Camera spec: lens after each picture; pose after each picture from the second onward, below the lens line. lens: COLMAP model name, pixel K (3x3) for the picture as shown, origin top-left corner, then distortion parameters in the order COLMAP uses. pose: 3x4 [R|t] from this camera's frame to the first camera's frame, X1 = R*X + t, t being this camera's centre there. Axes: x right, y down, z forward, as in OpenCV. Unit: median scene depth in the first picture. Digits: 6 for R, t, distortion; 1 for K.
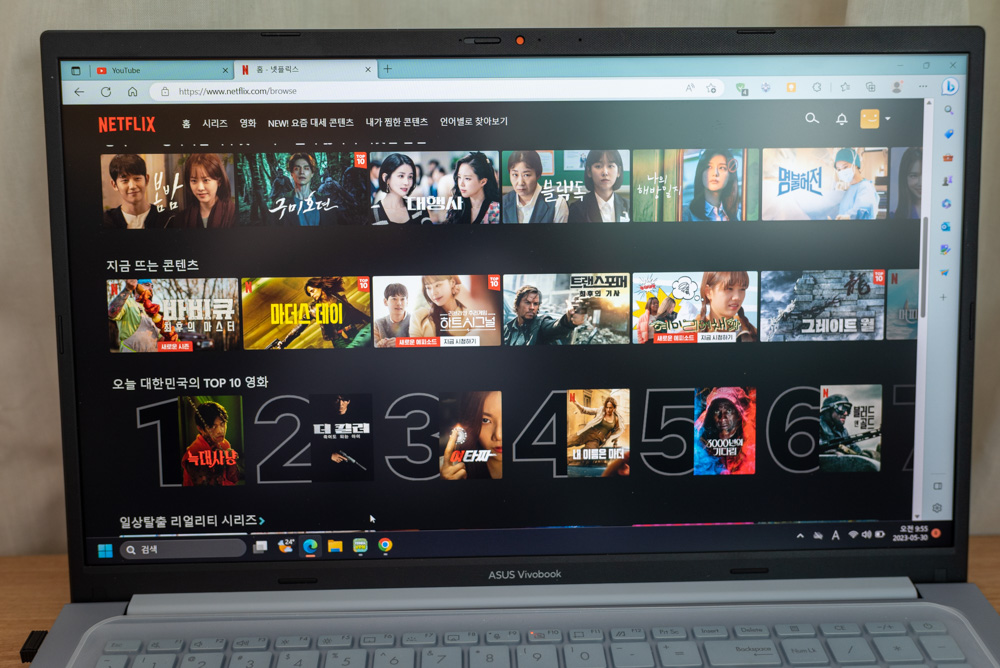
lens RADIAL K [[1151.8, 0, 505.0], [0, 1151.8, 335.6], [0, 0, 1]] dist [-0.000916, -0.000022]
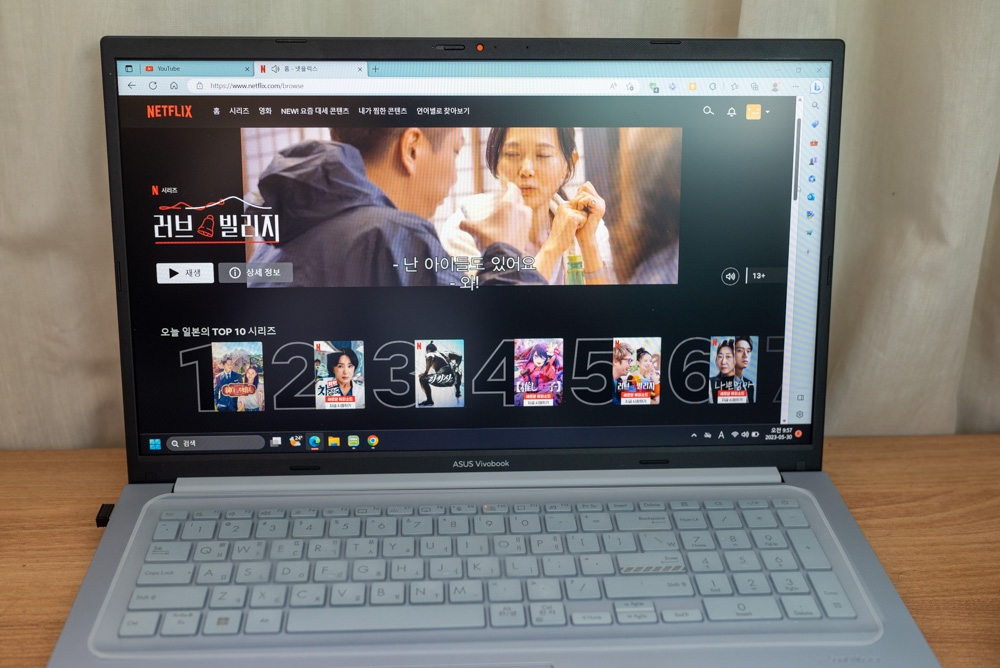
lens RADIAL K [[1151.8, 0, 505.0], [0, 1151.8, 335.6], [0, 0, 1]] dist [-0.000916, -0.000022]
pose [[0.999516, 0.006713, 0.030369, 0.004076], [-0.009044, 0.996970, 0.077258, -0.037429], [-0.029758, -0.077495, 0.996549, -0.287360]]
